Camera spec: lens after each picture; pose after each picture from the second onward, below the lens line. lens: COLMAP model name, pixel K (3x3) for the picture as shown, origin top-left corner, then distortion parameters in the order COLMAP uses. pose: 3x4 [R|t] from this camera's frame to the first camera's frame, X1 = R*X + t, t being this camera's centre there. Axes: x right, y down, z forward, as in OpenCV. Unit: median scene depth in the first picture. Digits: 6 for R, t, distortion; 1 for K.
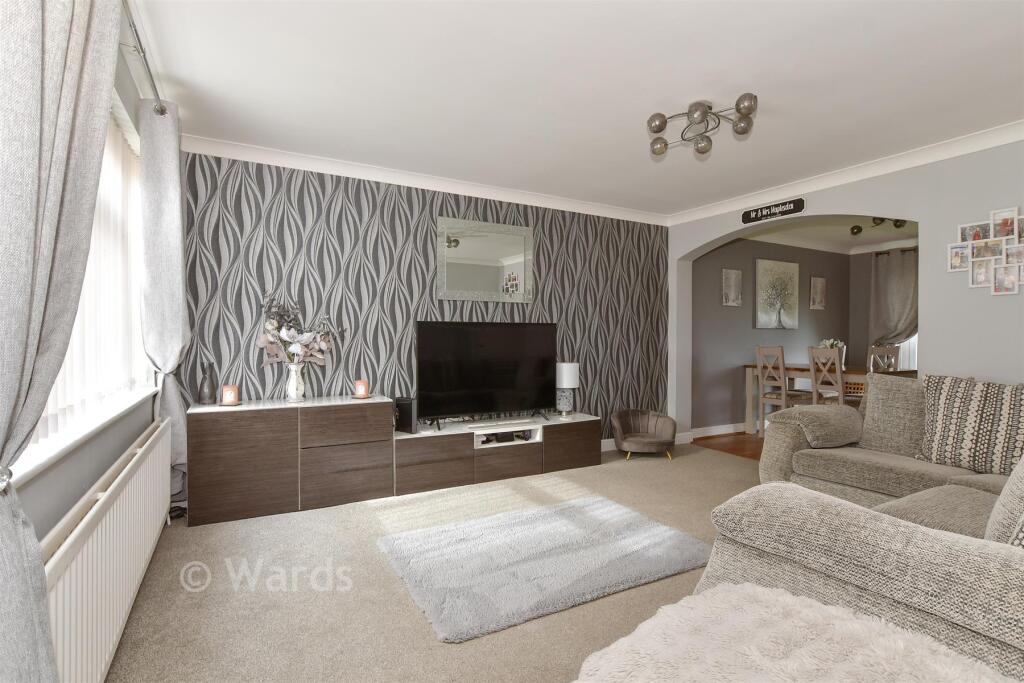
lens RADIAL K [[505.9, 0, 539.8], [0, 505.9, 341.5], [0, 0, 1]] dist [-0.002980, -0.000326]
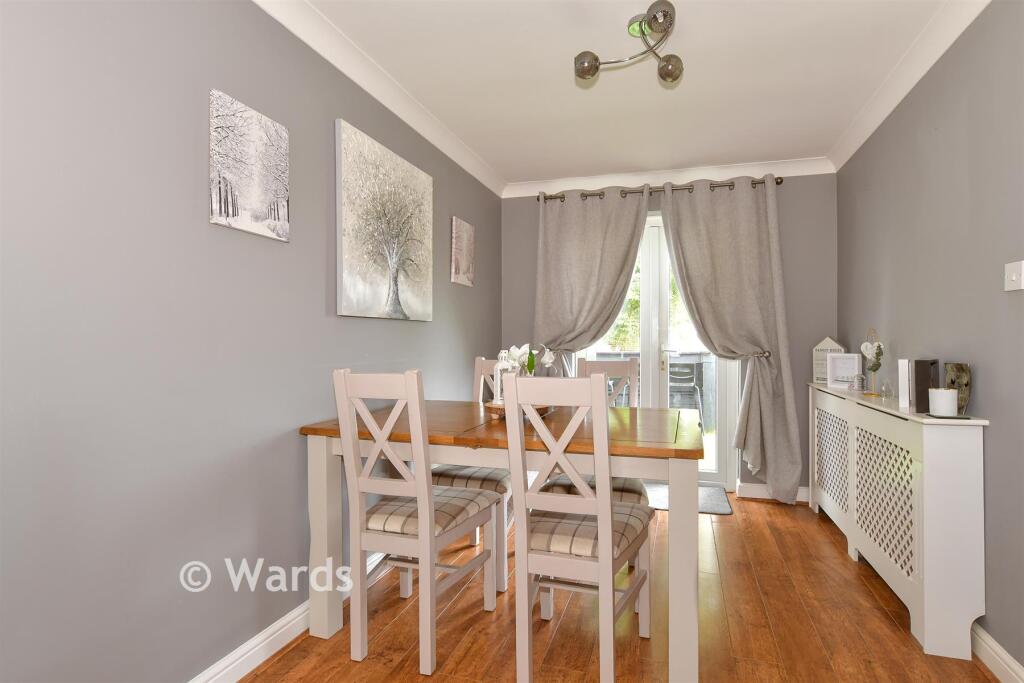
lens RADIAL K [[505.9, 0, 539.8], [0, 505.9, 341.5], [0, 0, 1]] dist [-0.002980, -0.000326]
pose [[0.722722, -0.006320, 0.691109, 0.347945], [0.011863, 0.999924, -0.003262, -0.006026], [-0.691037, 0.010556, 0.722743, 0.788766]]
